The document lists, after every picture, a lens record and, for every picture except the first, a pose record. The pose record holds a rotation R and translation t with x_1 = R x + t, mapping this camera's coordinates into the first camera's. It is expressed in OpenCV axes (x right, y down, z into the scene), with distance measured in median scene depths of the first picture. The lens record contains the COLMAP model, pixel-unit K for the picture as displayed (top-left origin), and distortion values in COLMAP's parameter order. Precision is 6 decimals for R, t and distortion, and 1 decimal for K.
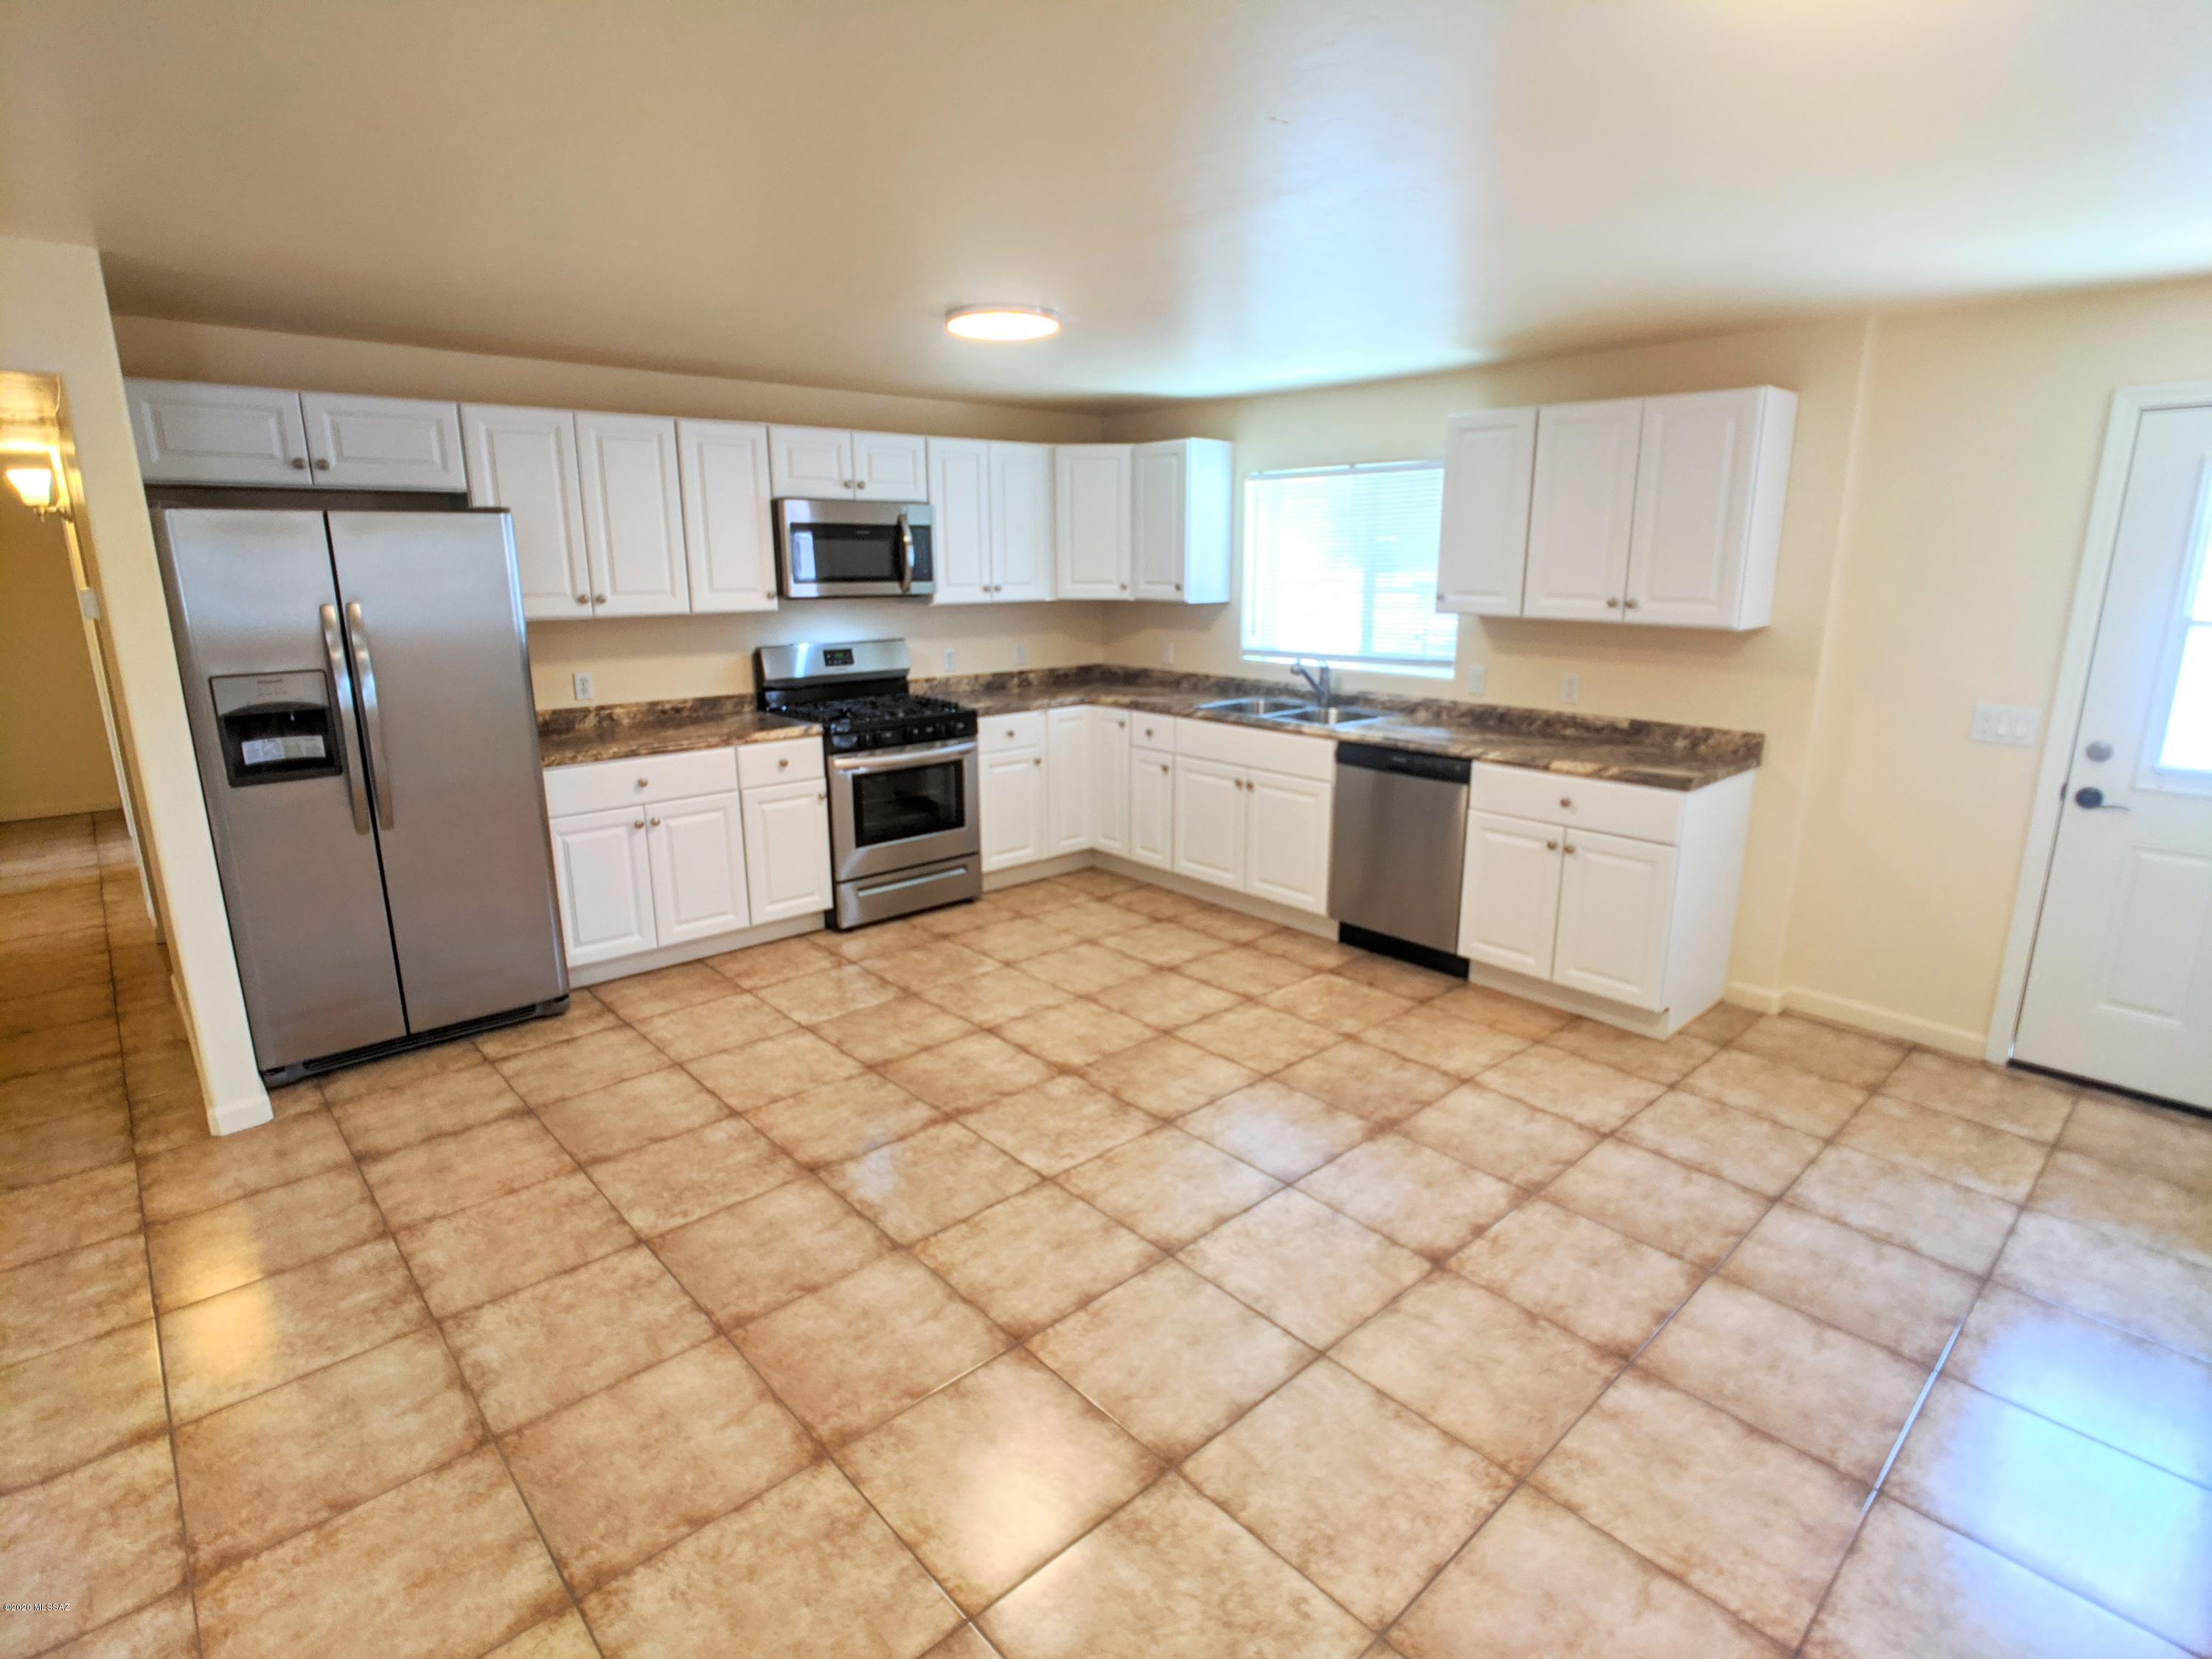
lens RADIAL K [[1137.4, 0, 1147.2], [0, 1137.4, 836.5], [0, 0, 1]] dist [-0.027206, 0.004086]
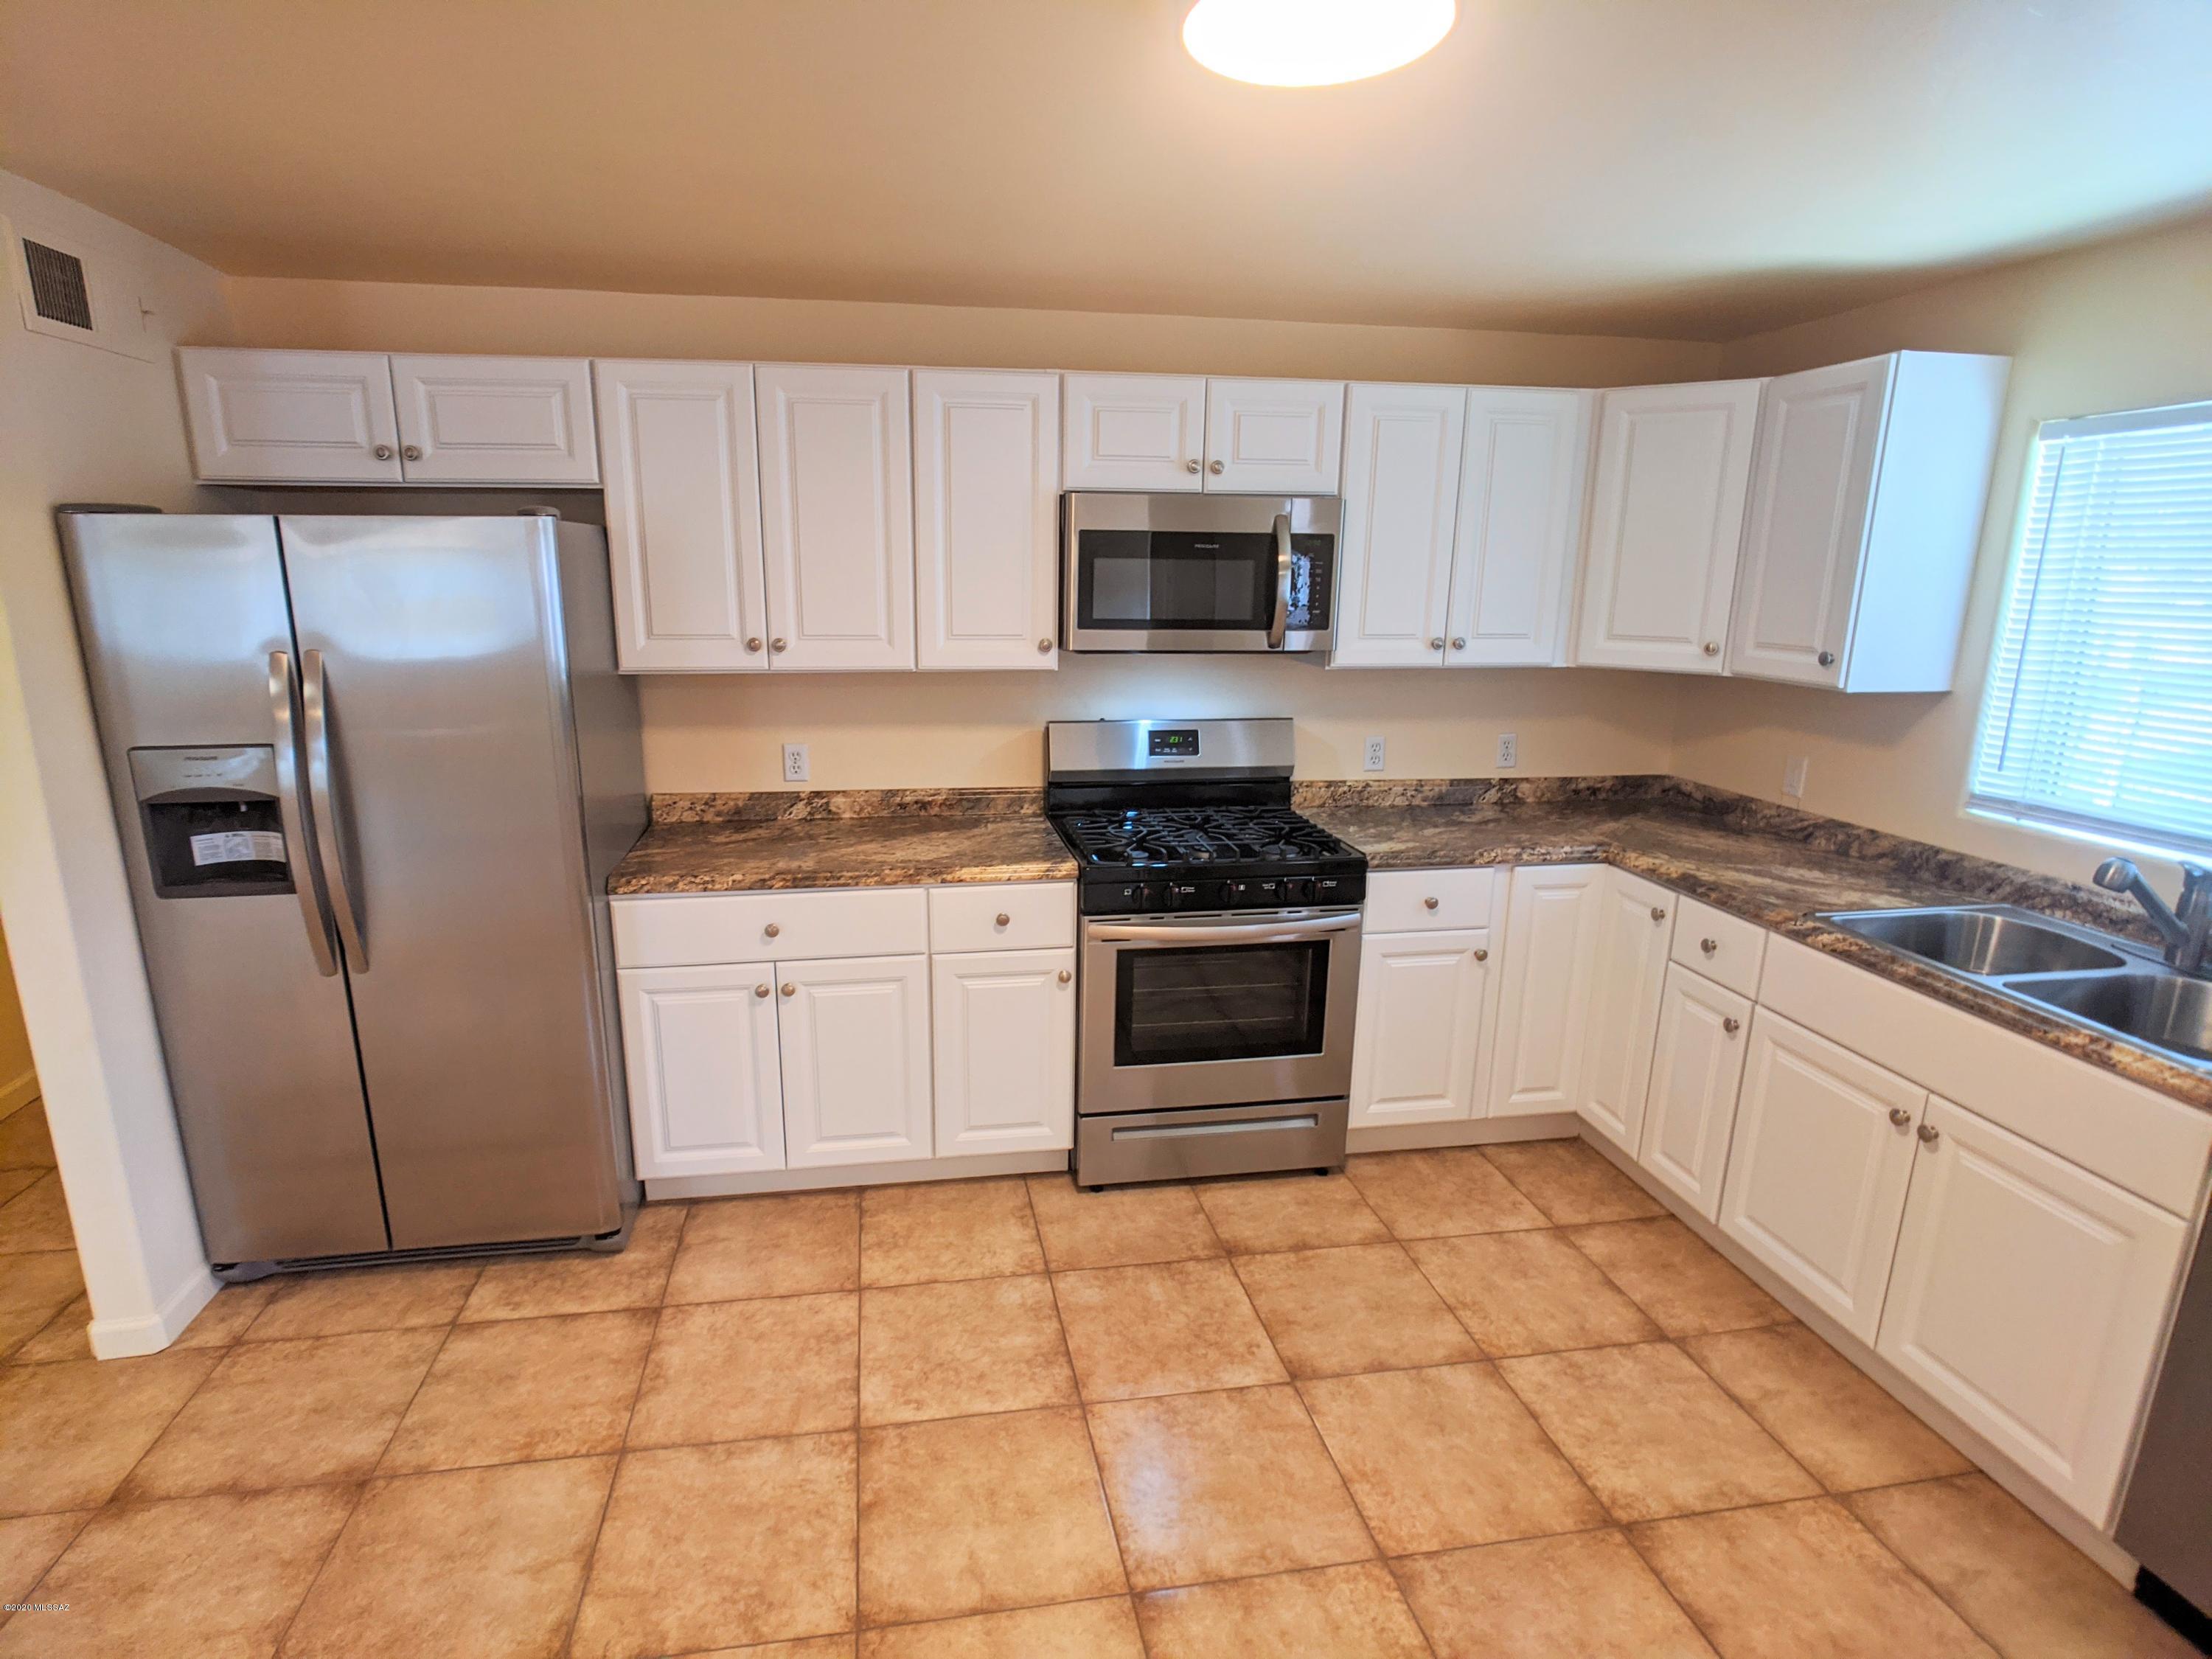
lens RADIAL K [[1137.4, 0, 1076.9], [0, 1137.4, 845.0], [0, 0, 1]] dist [-0.027206, 0.004086]
pose [[0.824778, 0.138361, -0.548268, 0.043588], [-0.143520, 0.989073, 0.033700, -0.126547], [0.546940, 0.050893, 0.835624, 0.484891]]
